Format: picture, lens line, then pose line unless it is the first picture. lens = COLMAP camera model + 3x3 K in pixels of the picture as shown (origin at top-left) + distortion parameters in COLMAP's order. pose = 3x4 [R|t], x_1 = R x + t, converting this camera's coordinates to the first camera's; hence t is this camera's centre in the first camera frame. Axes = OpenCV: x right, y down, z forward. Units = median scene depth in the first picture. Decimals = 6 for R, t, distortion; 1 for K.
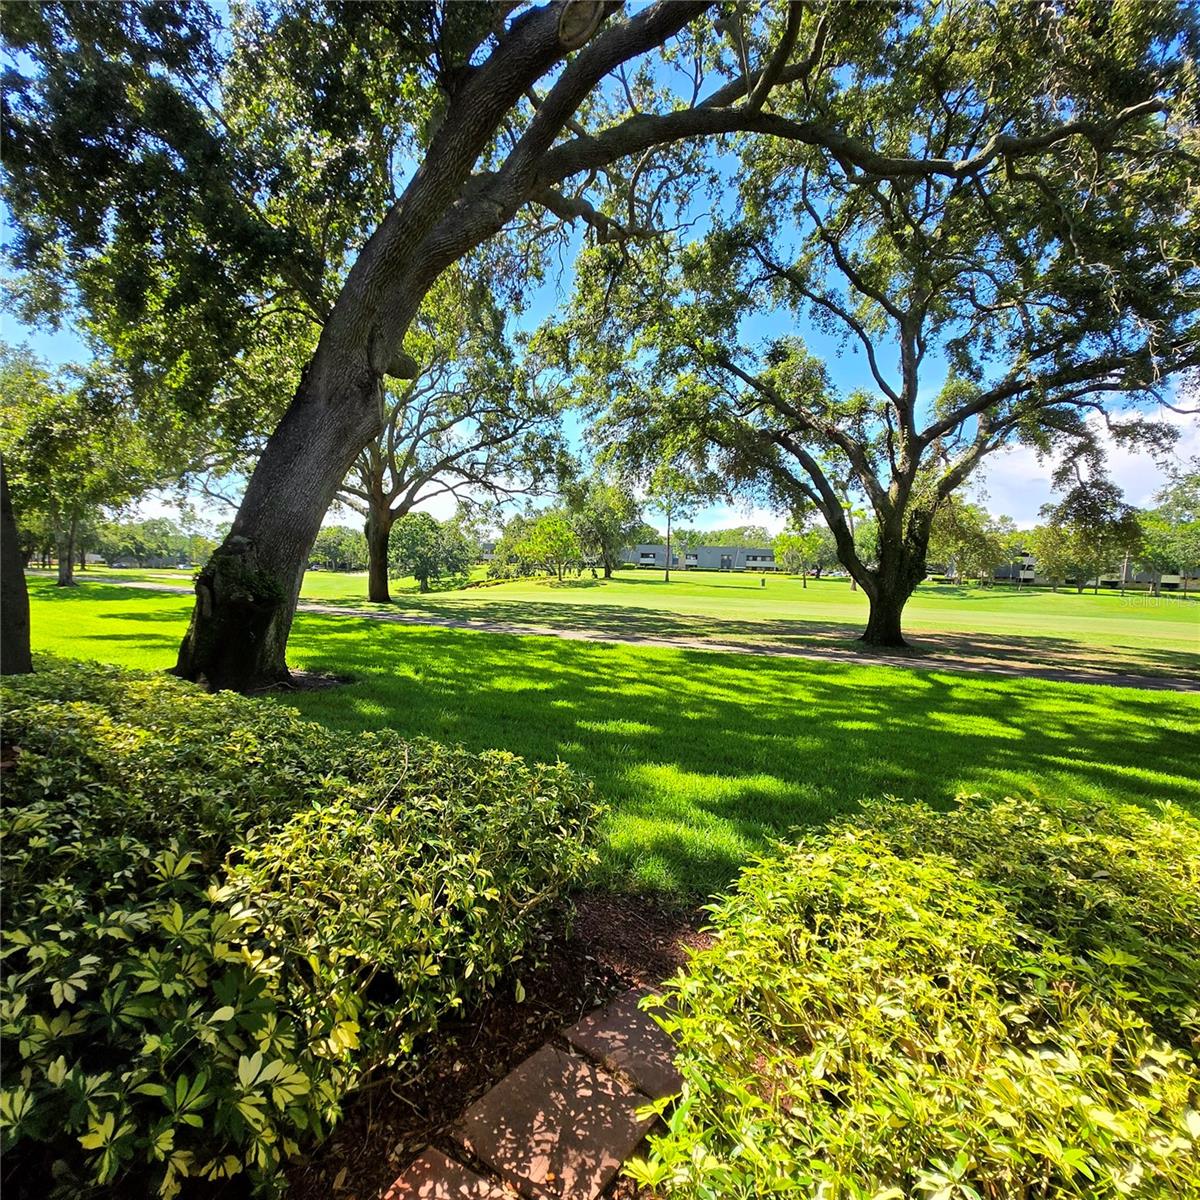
lens RADIAL K [[625.3, 0, 590.5], [0, 625.3, 601.2], [0, 0, 1]] dist [0.001562, -0.002565]
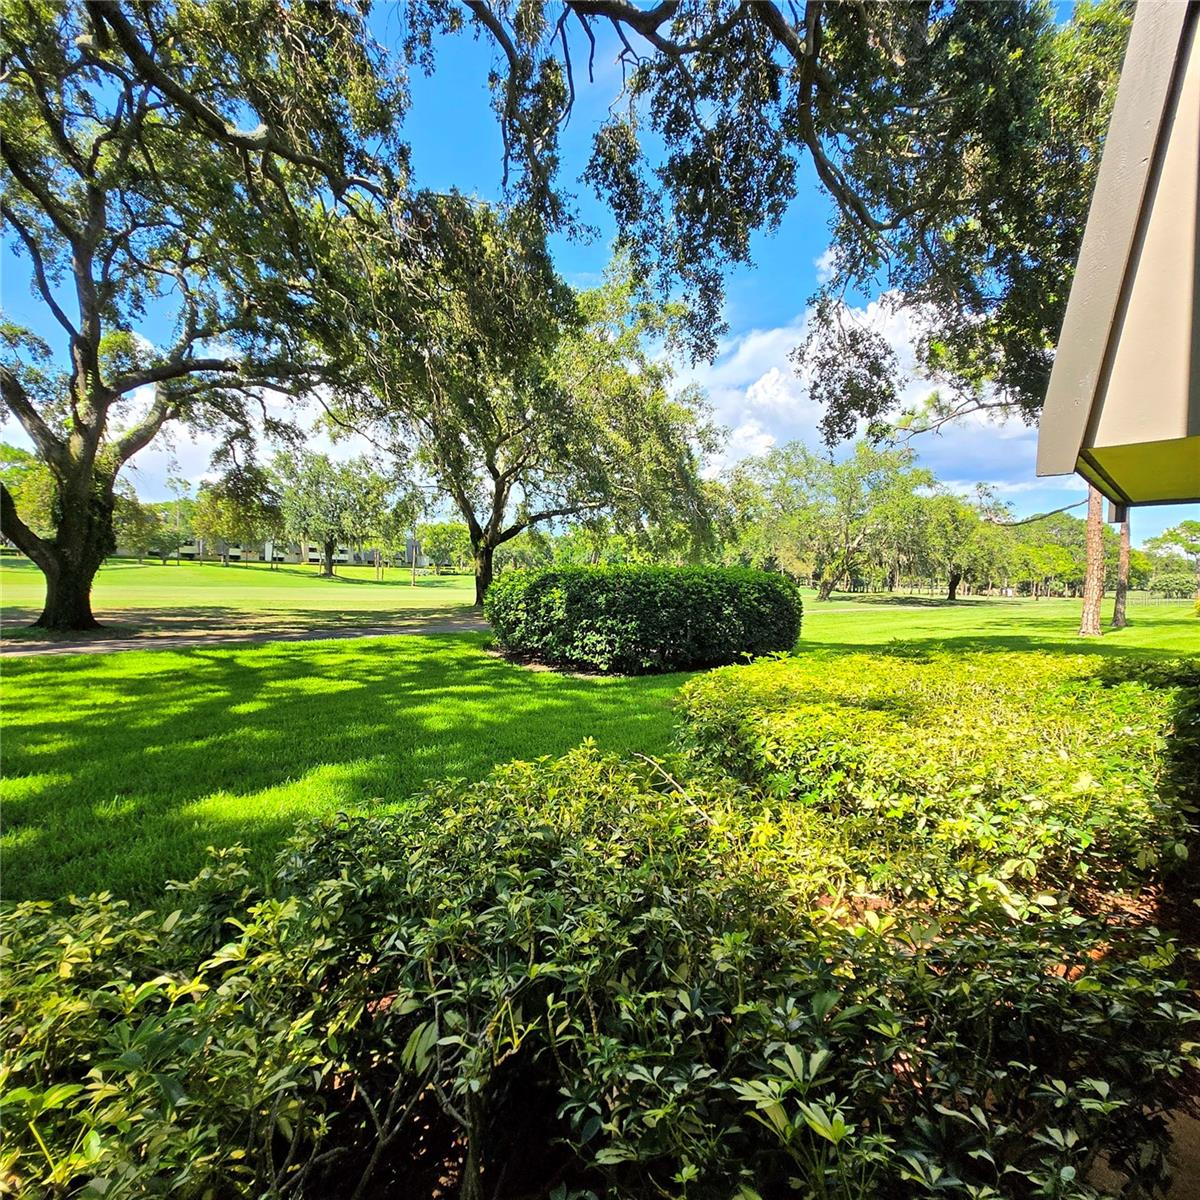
lens RADIAL K [[625.3, 0, 592.7], [0, 625.3, 598.3], [0, 0, 1]] dist [0.001562, -0.002565]
pose [[0.283517, -0.061227, 0.957011, -0.117994], [0.022848, 0.998108, 0.057088, -0.002190], [-0.958695, 0.005680, 0.284379, 0.085399]]
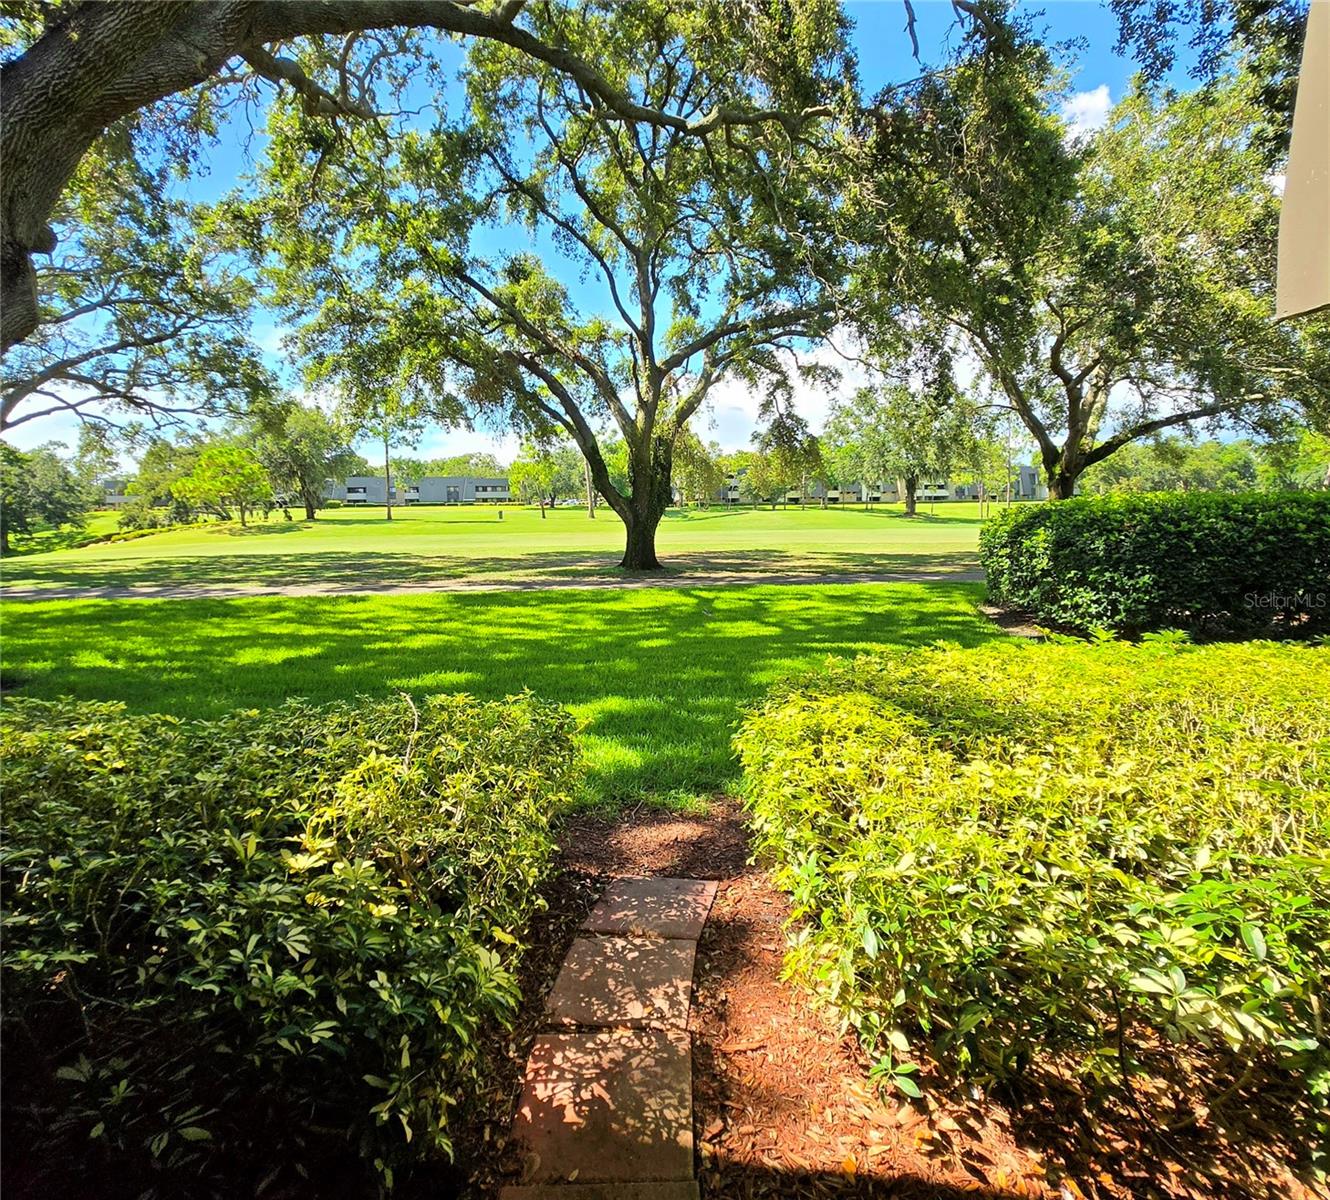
lens RADIAL K [[698.2, 0, 662.2], [0, 698.2, 532.0], [0, 0, 1]] dist [0.003866, -0.000450]
pose [[0.871182, -0.064455, 0.486711, -0.049329], [0.067680, 0.997647, 0.010976, -0.000355], [-0.486273, 0.023379, 0.873494, -0.015848]]
